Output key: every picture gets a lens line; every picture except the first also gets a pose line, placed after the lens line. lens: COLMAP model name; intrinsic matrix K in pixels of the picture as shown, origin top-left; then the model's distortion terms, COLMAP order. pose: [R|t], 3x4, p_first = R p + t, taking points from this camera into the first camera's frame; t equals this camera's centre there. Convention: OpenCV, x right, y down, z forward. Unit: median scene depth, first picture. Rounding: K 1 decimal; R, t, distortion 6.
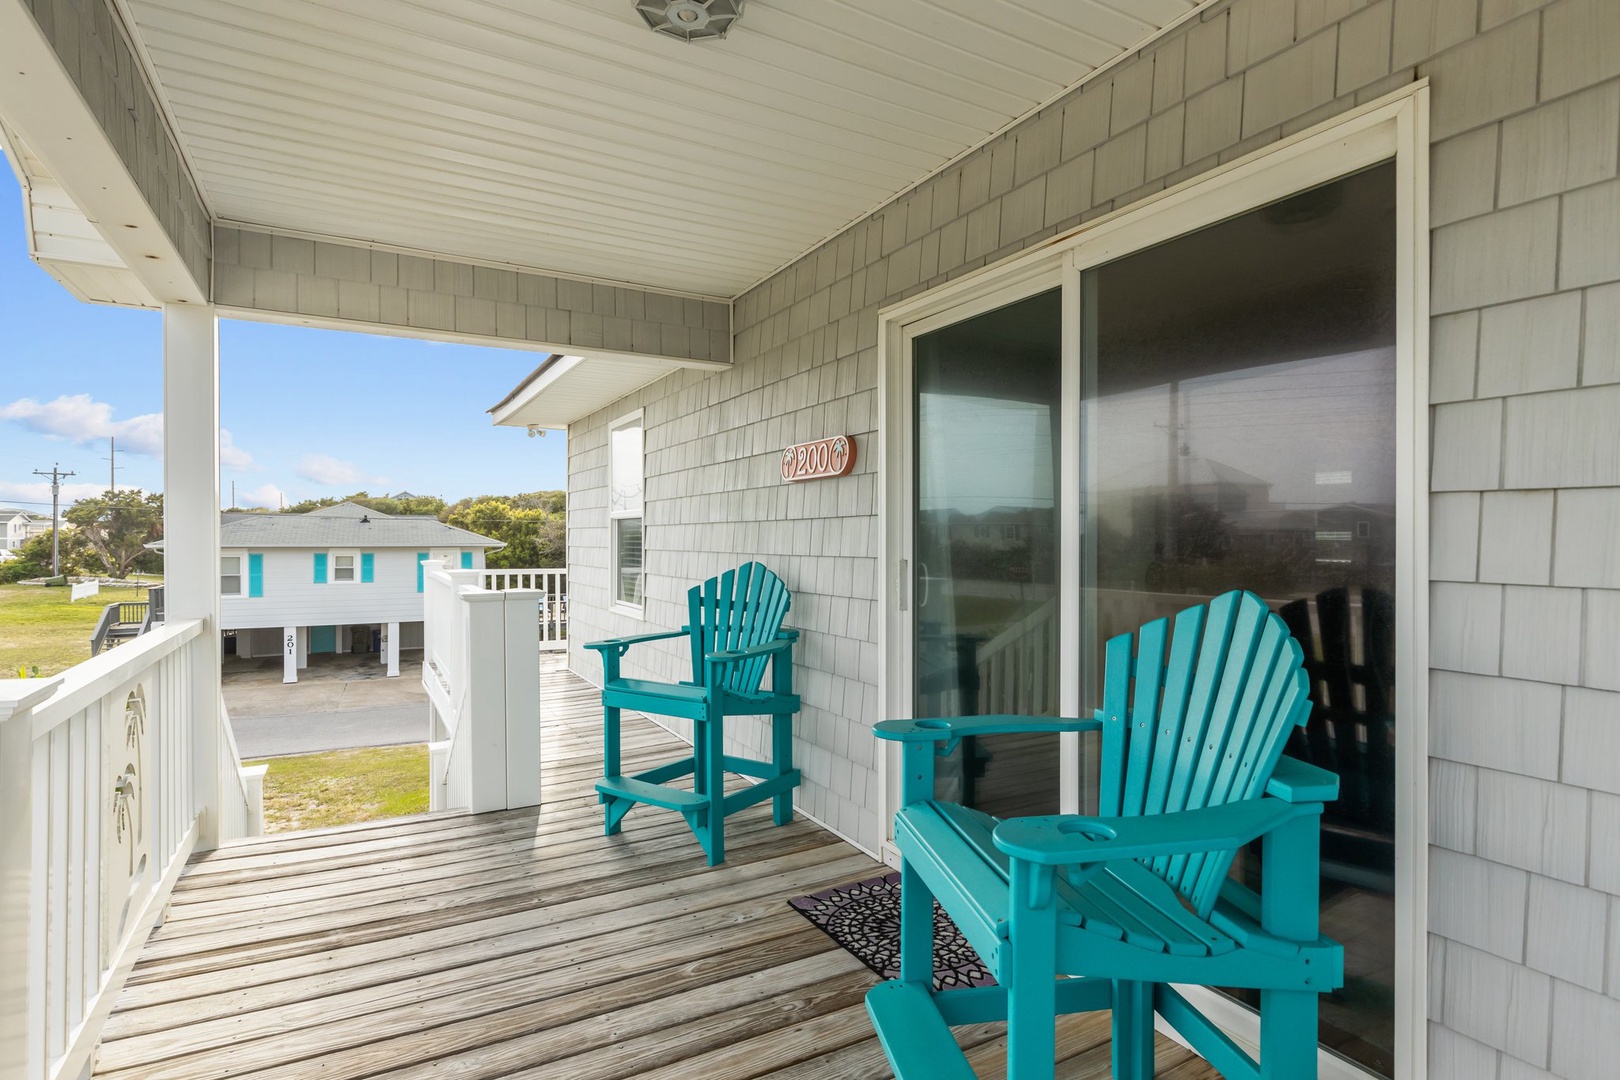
lens RADIAL K [[820.5, 0, 817.5], [0, 820.5, 550.8], [0, 0, 1]] dist [0.006751, 0.000832]
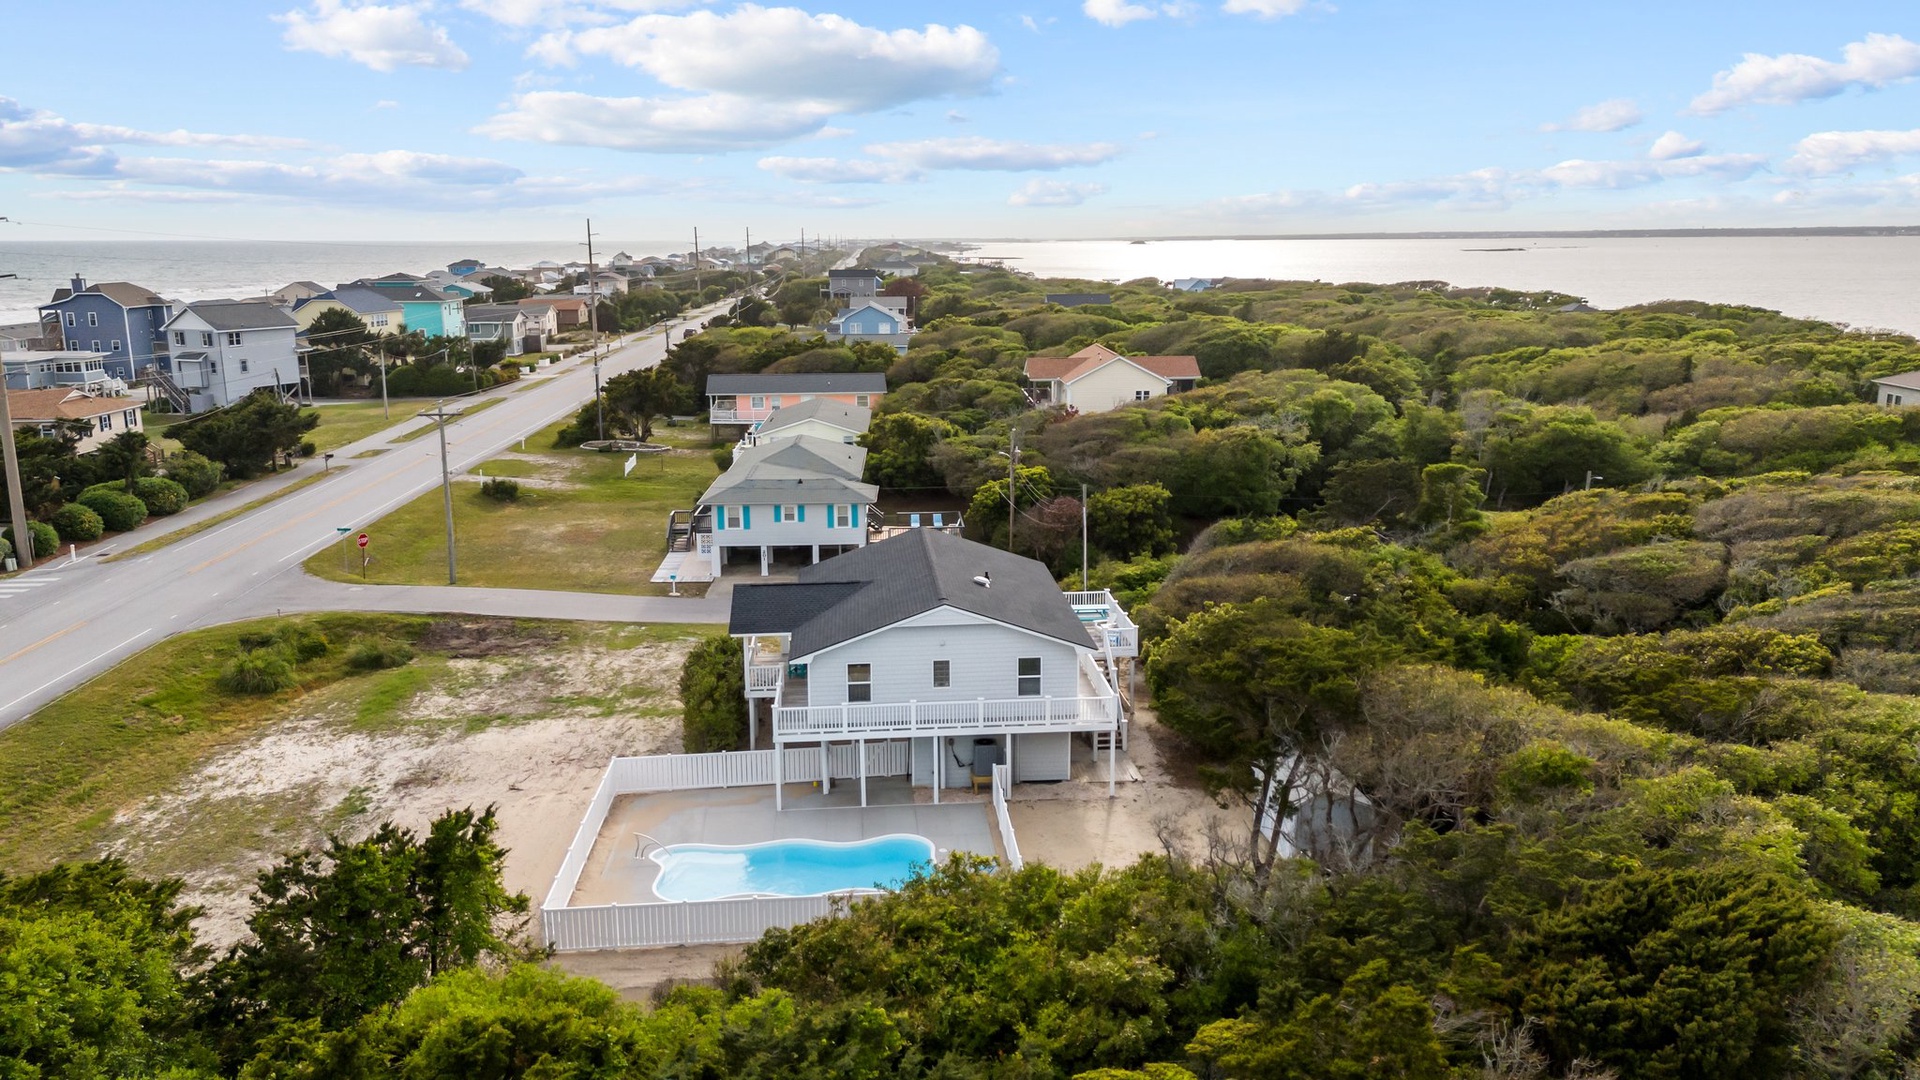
lens RADIAL K [[1404.5, 0, 955.1], [0, 1404.5, 541.2], [0, 0, 1]] dist [0.064636, -0.062441]
pose [[0.907404, 0.081619, -0.412258, 0.886559], [-0.000588, 0.981205, 0.192965, -0.456671], [0.420259, -0.174855, 0.890398, -1.373864]]
